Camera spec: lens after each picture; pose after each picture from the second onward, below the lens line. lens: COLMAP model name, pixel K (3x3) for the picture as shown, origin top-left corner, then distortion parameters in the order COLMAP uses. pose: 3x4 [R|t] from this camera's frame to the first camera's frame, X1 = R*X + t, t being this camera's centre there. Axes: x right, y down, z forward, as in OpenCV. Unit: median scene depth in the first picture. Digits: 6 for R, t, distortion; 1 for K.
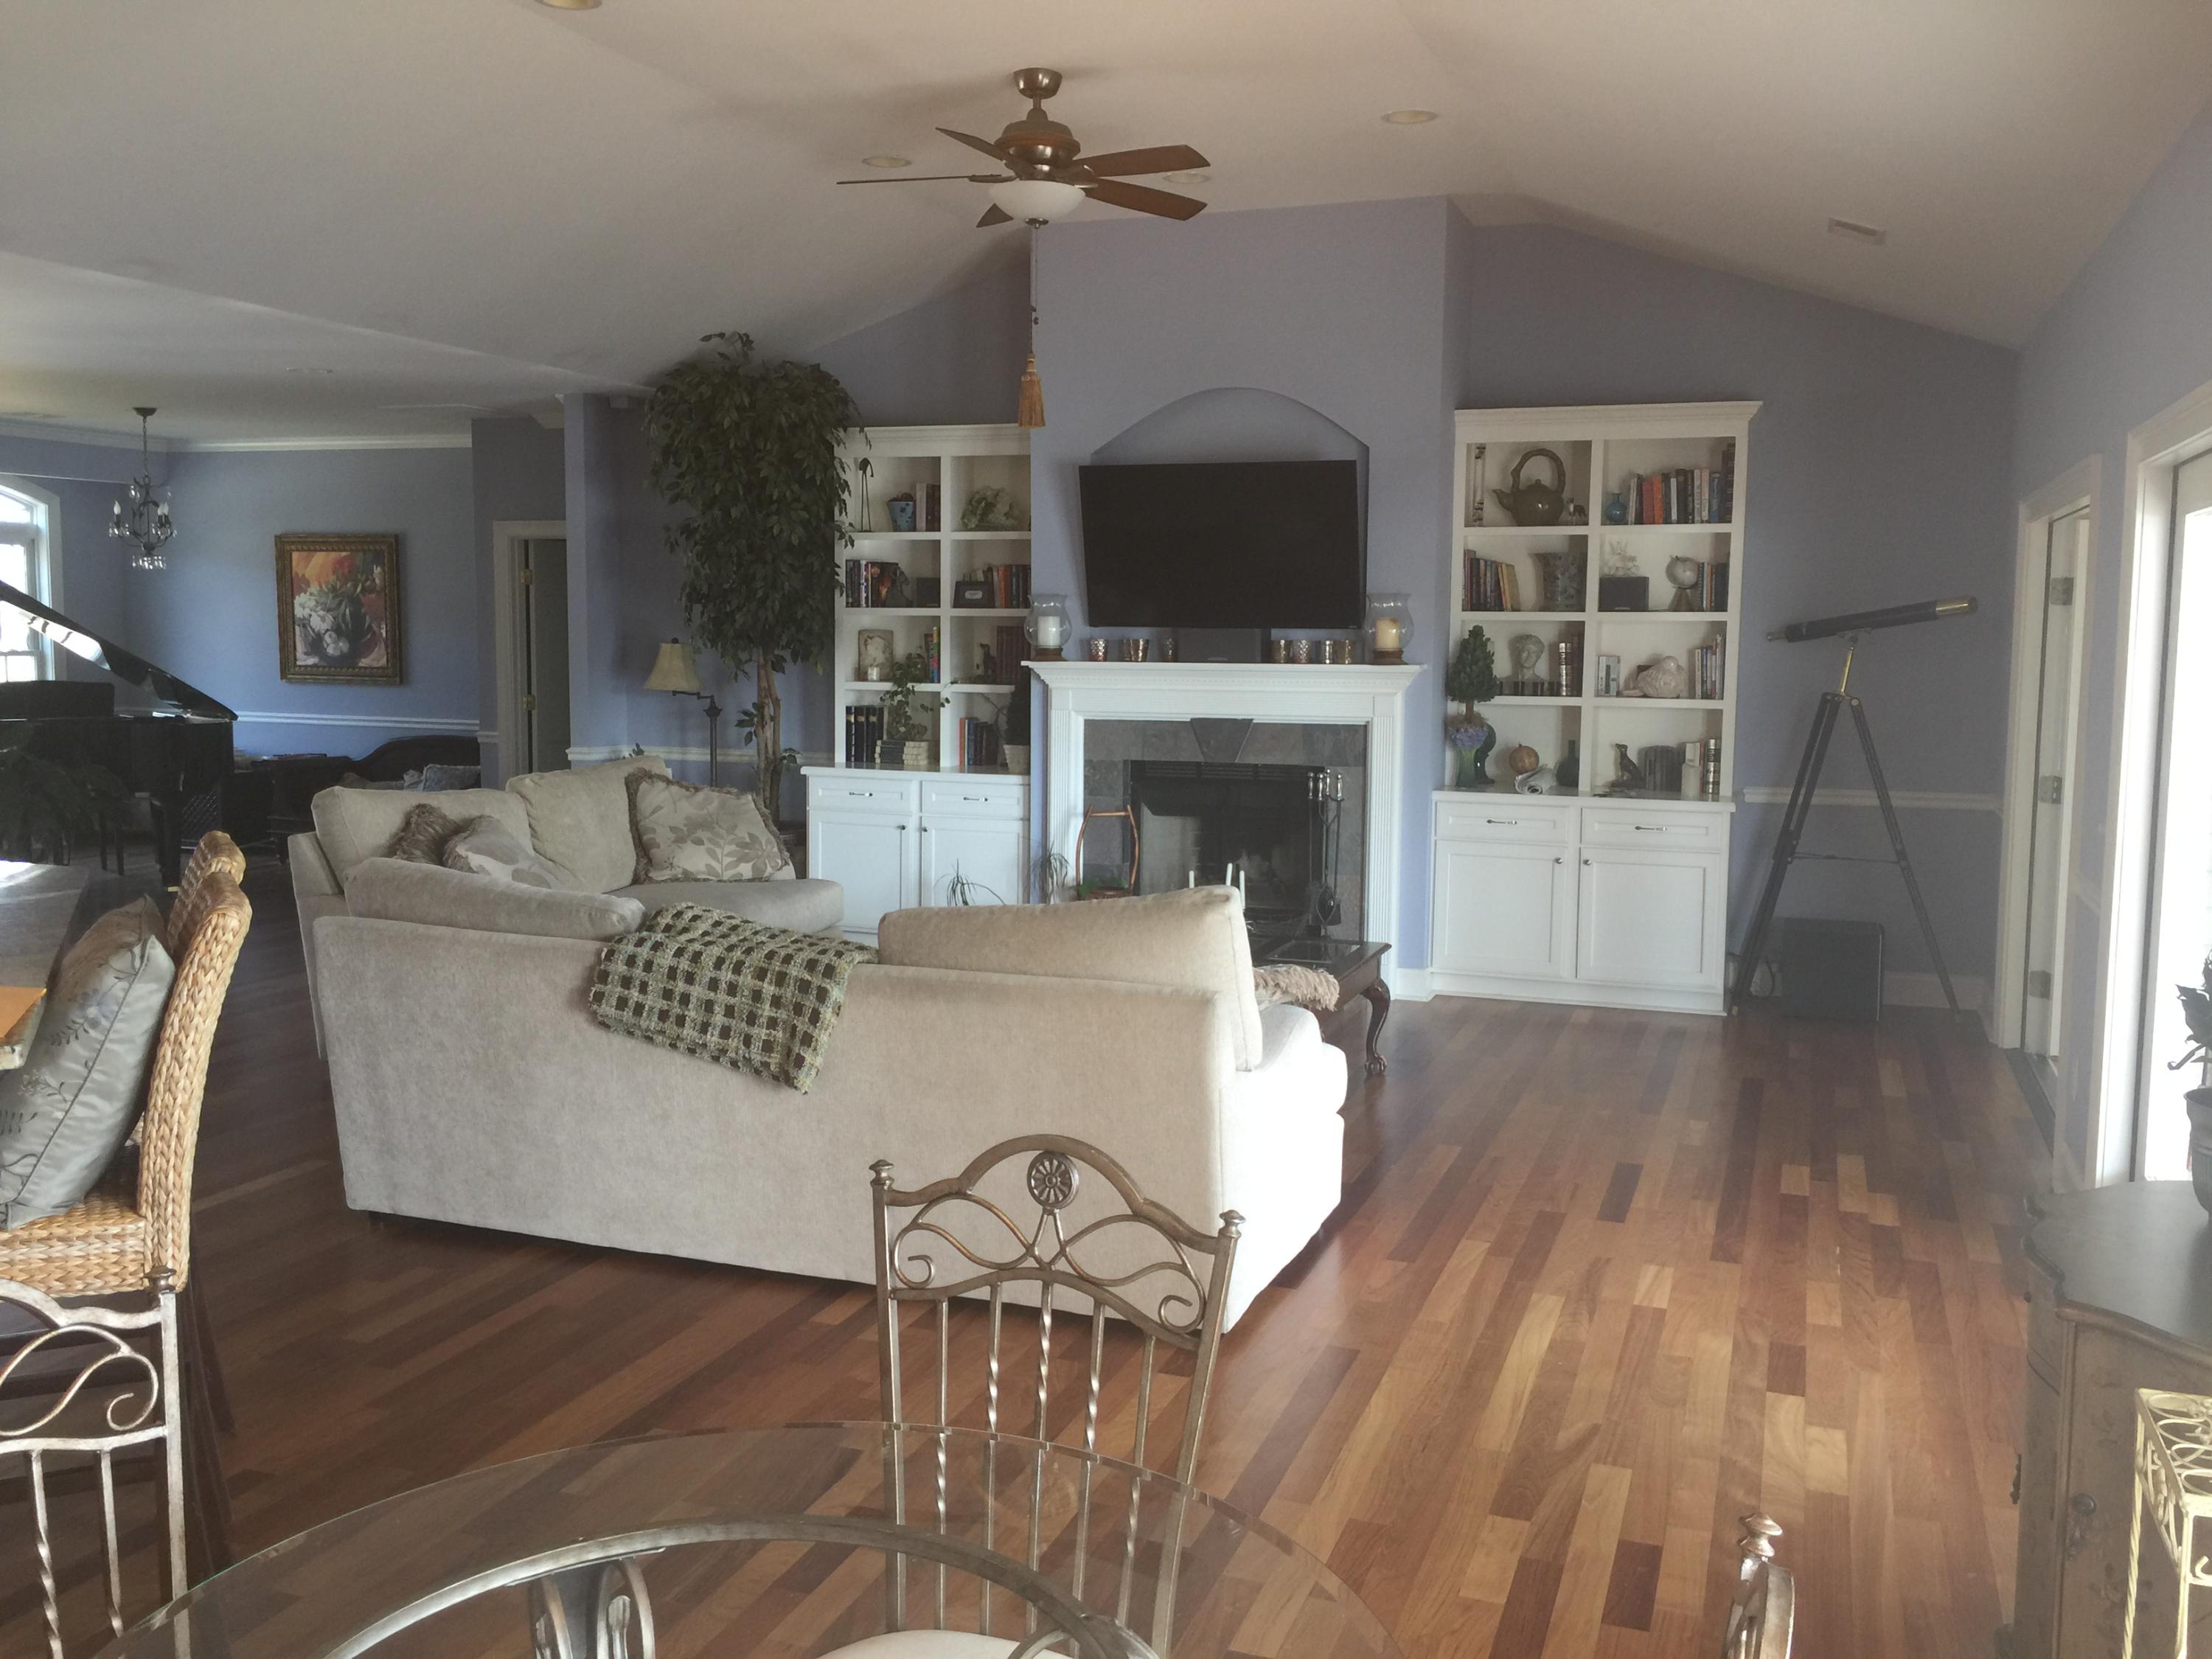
lens RADIAL K [[1902.1, 0, 1120.4], [0, 1902.1, 810.3], [0, 0, 1]] dist [0.066990, -0.099814]
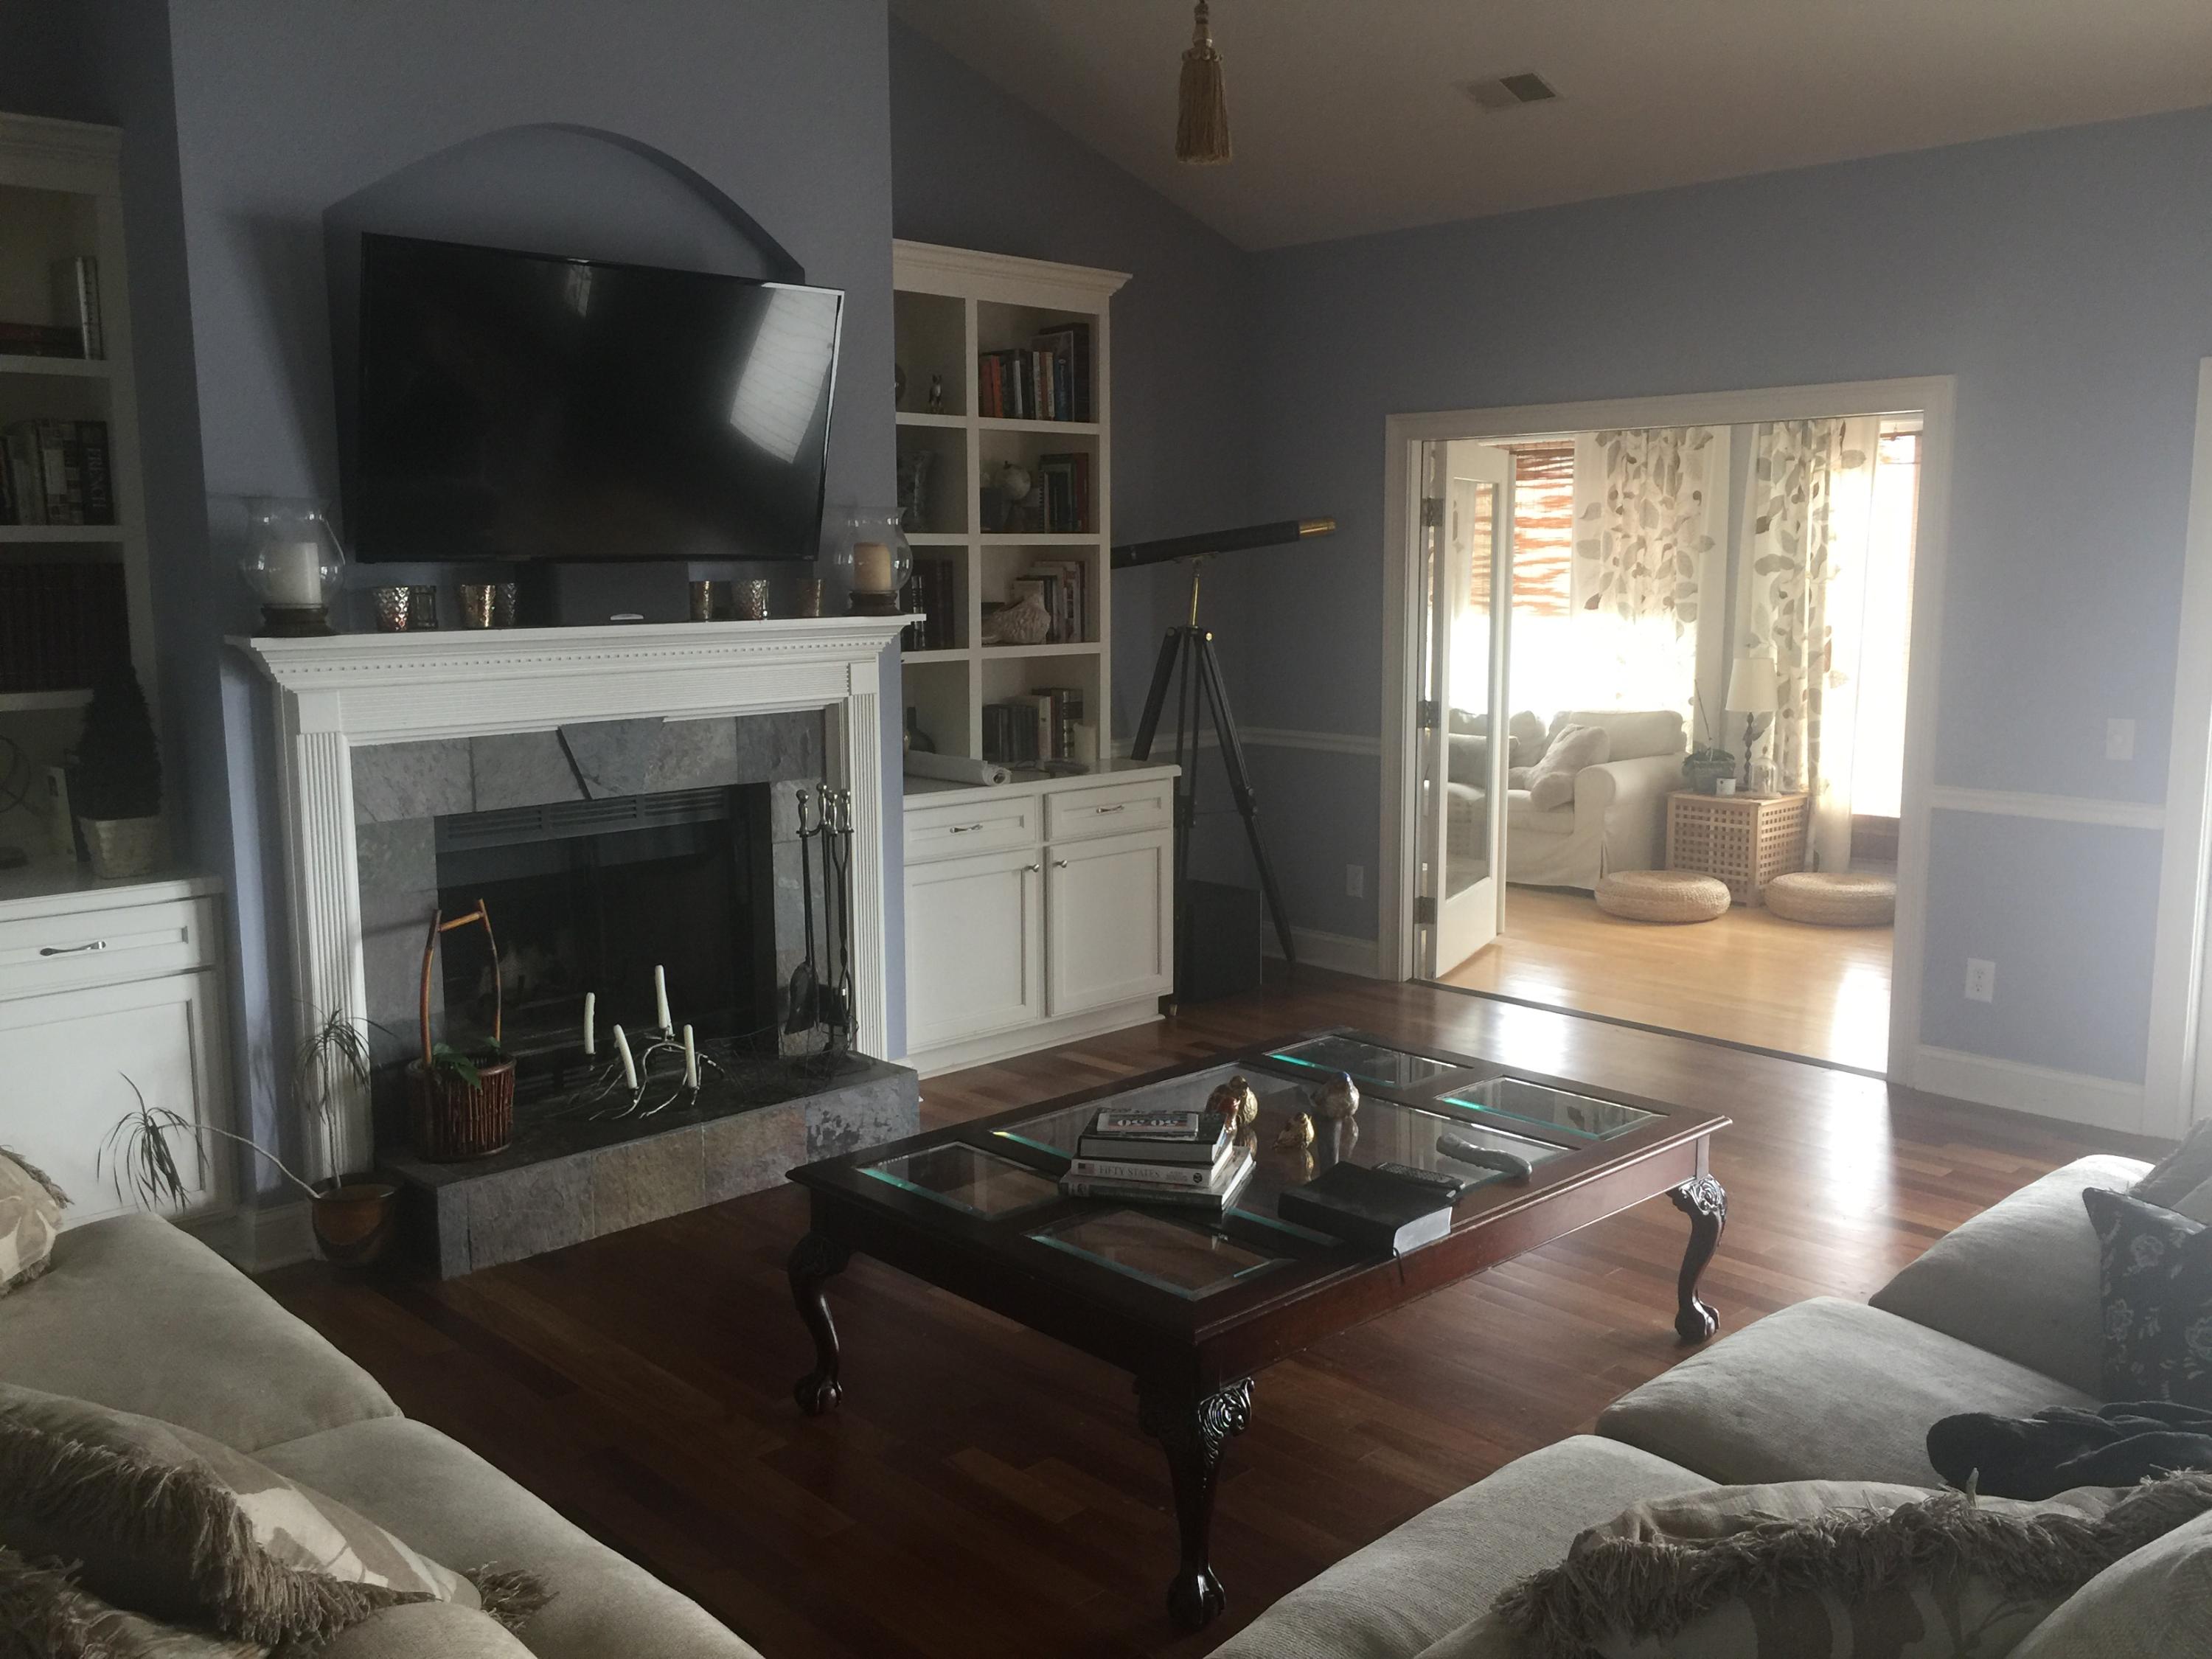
lens RADIAL K [[1902.1, 0, 1109.7], [0, 1902.1, 818.2], [0, 0, 1]] dist [0.066990, -0.099814]
pose [[0.435947, -0.136851, 0.889507, -0.405234], [0.095455, 0.989827, 0.105503, -0.066832], [-0.894896, 0.038914, 0.444575, 0.623227]]
